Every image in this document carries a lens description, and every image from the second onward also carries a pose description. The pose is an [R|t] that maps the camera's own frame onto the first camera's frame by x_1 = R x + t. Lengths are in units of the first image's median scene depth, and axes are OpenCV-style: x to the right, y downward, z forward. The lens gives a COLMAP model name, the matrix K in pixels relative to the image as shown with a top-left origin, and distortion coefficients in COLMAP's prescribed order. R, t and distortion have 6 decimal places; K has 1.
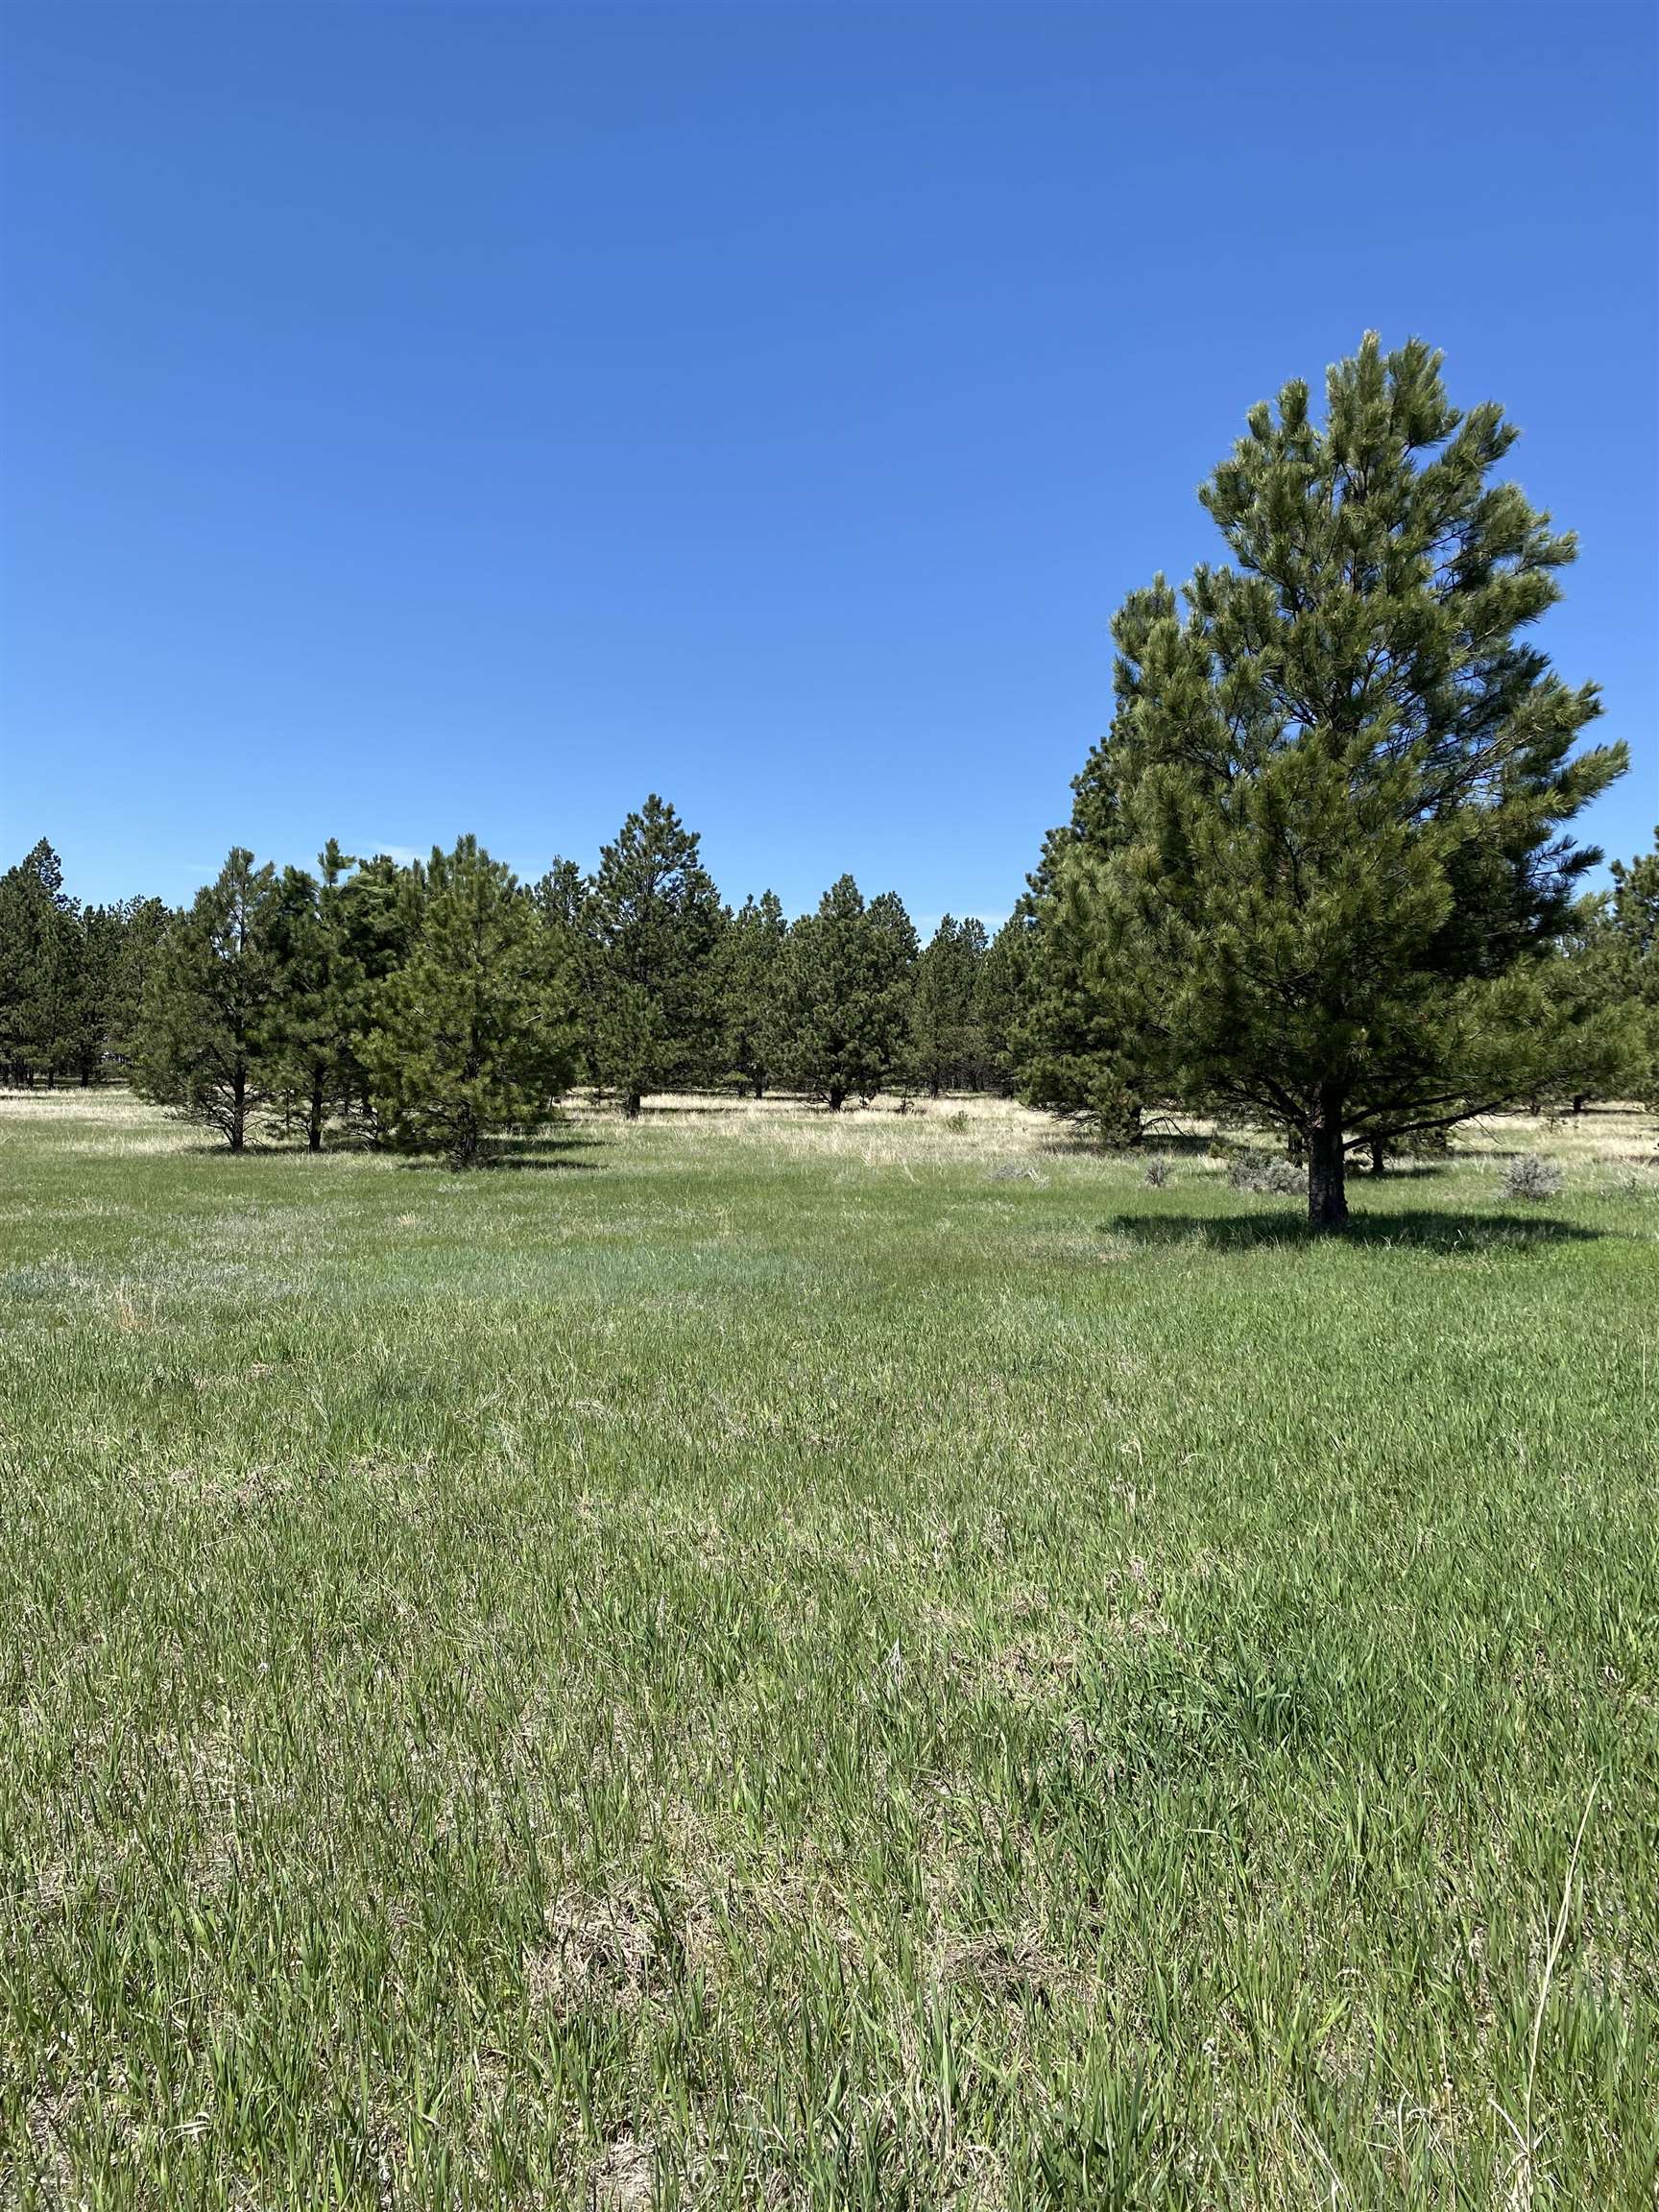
lens RADIAL K [[1513.7, 0, 829.5], [0, 1513.7, 1106.0], [0, 0, 1]] dist [0.002280, -0.126213]
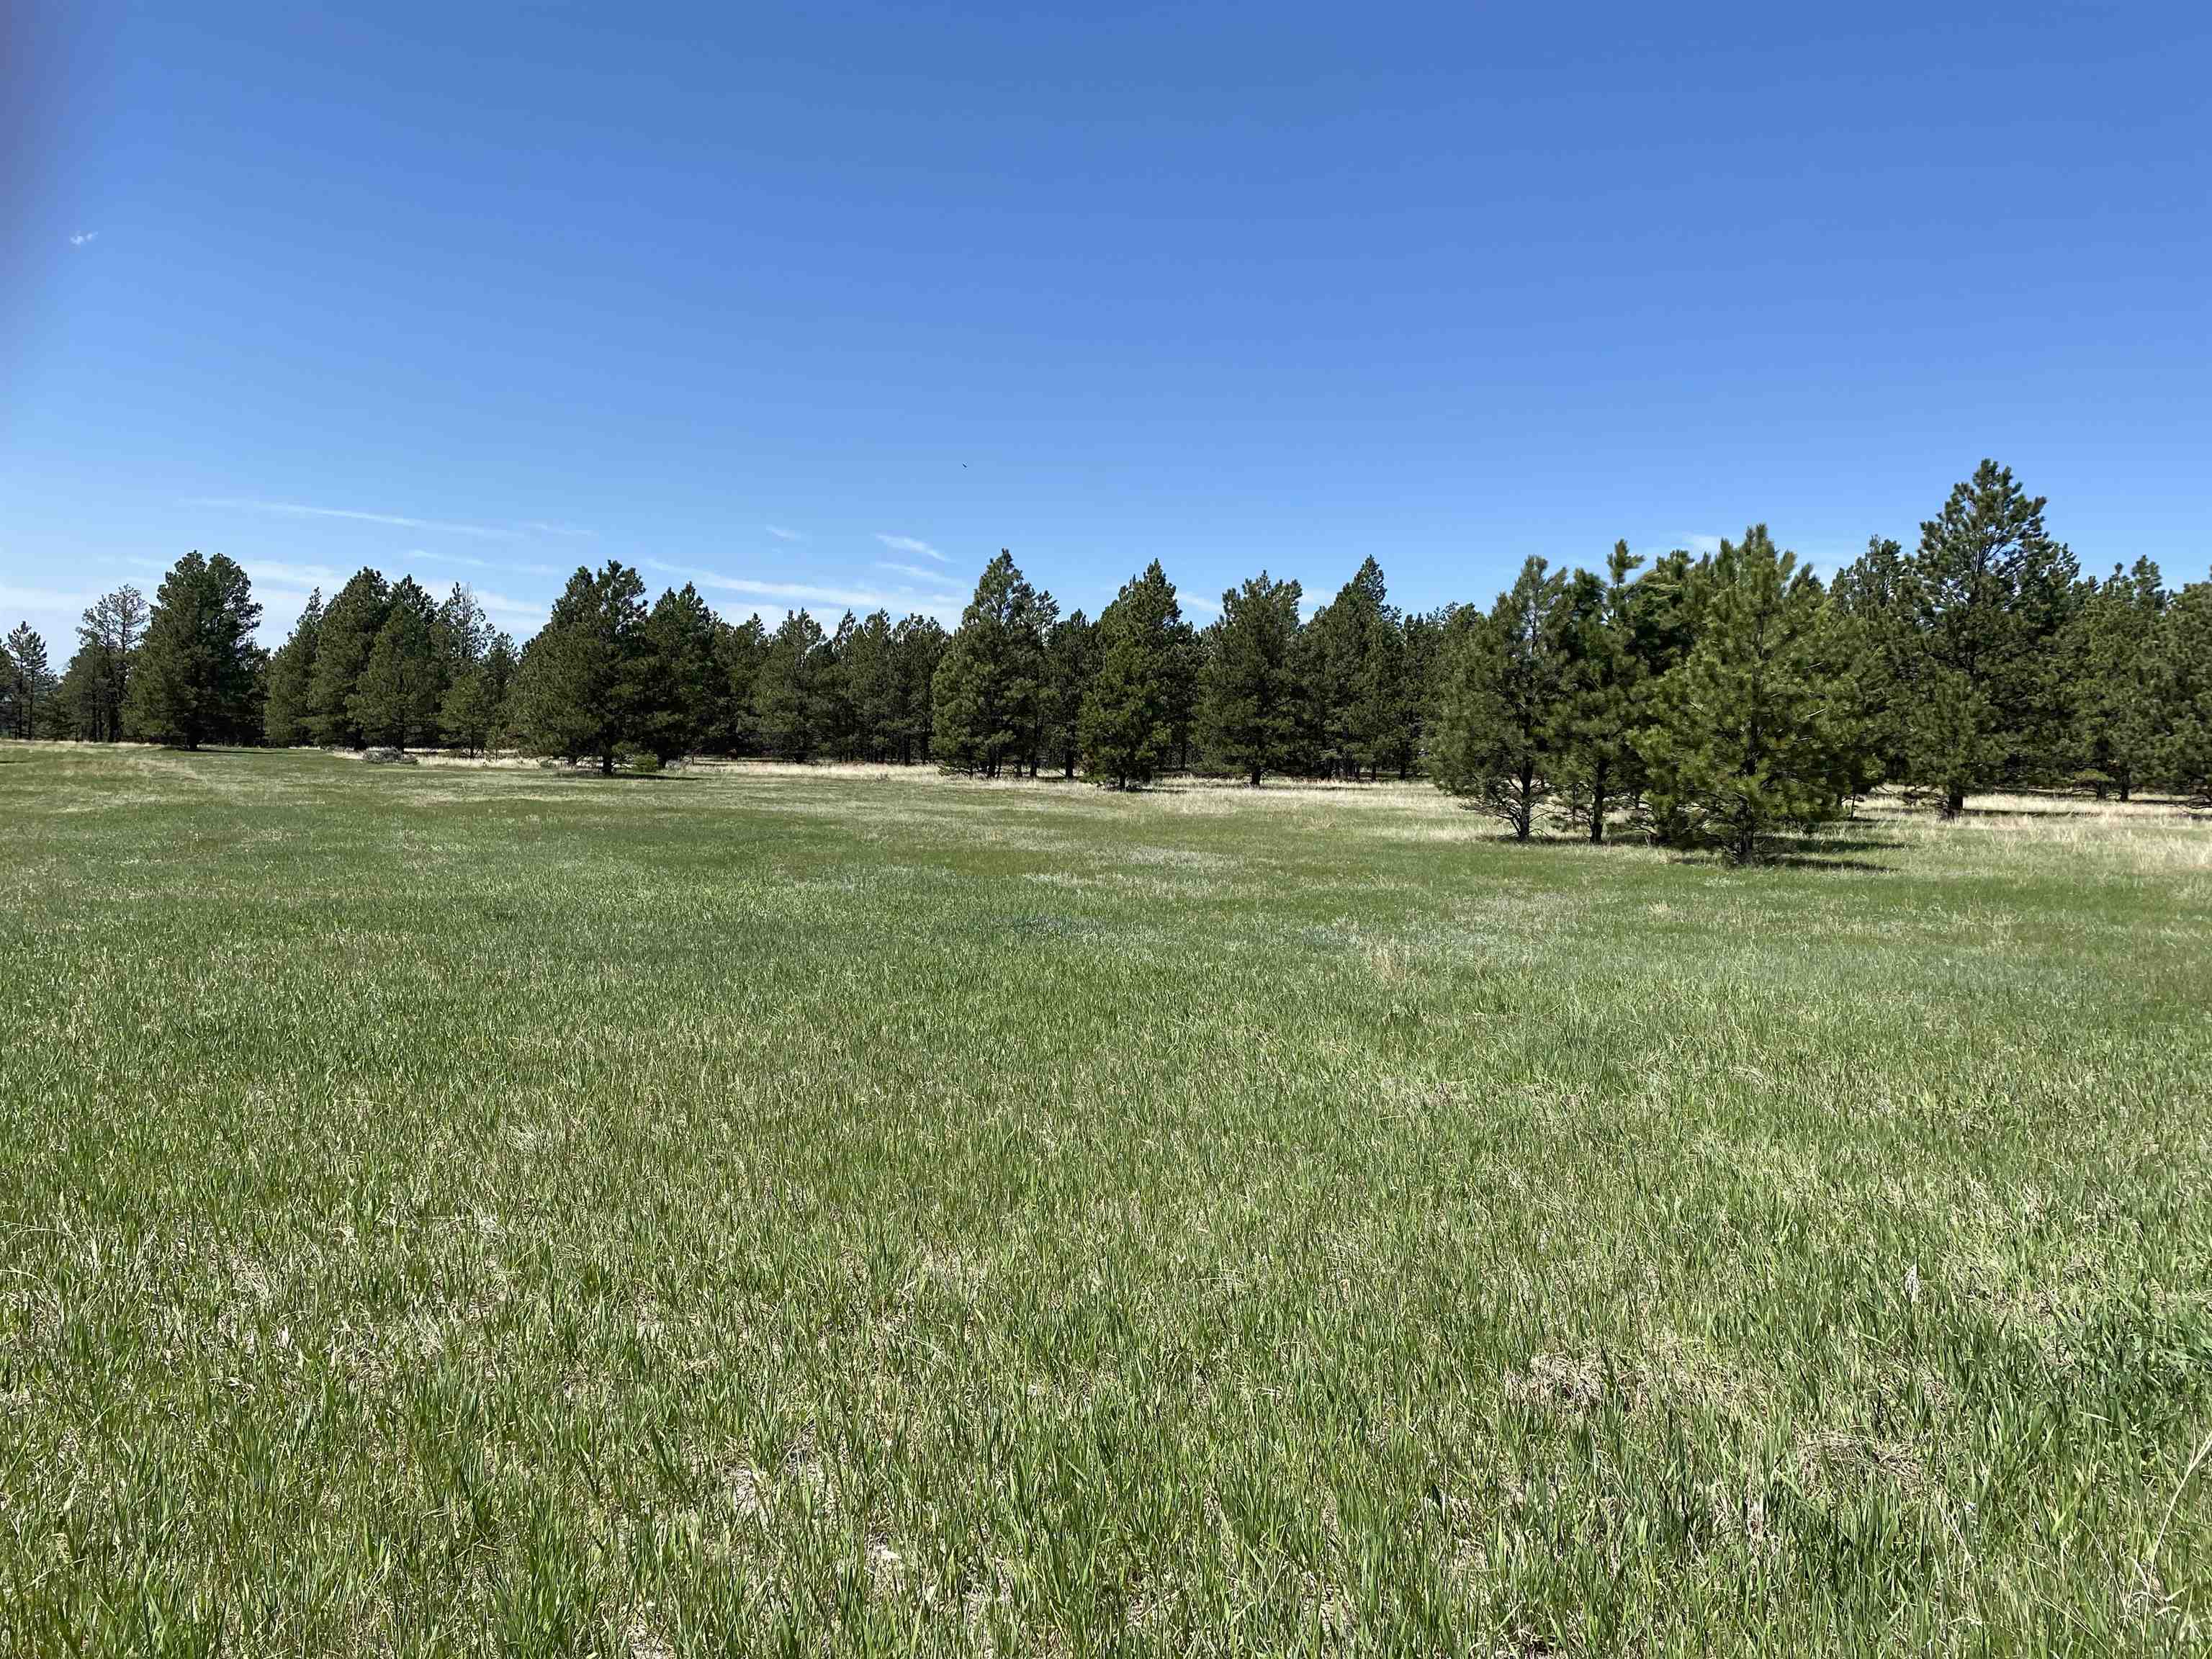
lens RADIAL K [[1676.5, 0, 1106.0], [0, 1676.5, 829.5], [0, 0, 1]] dist [-0.078198, -0.001009]
pose [[0.784854, 0.024799, -0.619184, 0.099522], [-0.016683, 0.999682, 0.018892, 0.004280], [0.619456, -0.004498, 0.785018, -0.102872]]
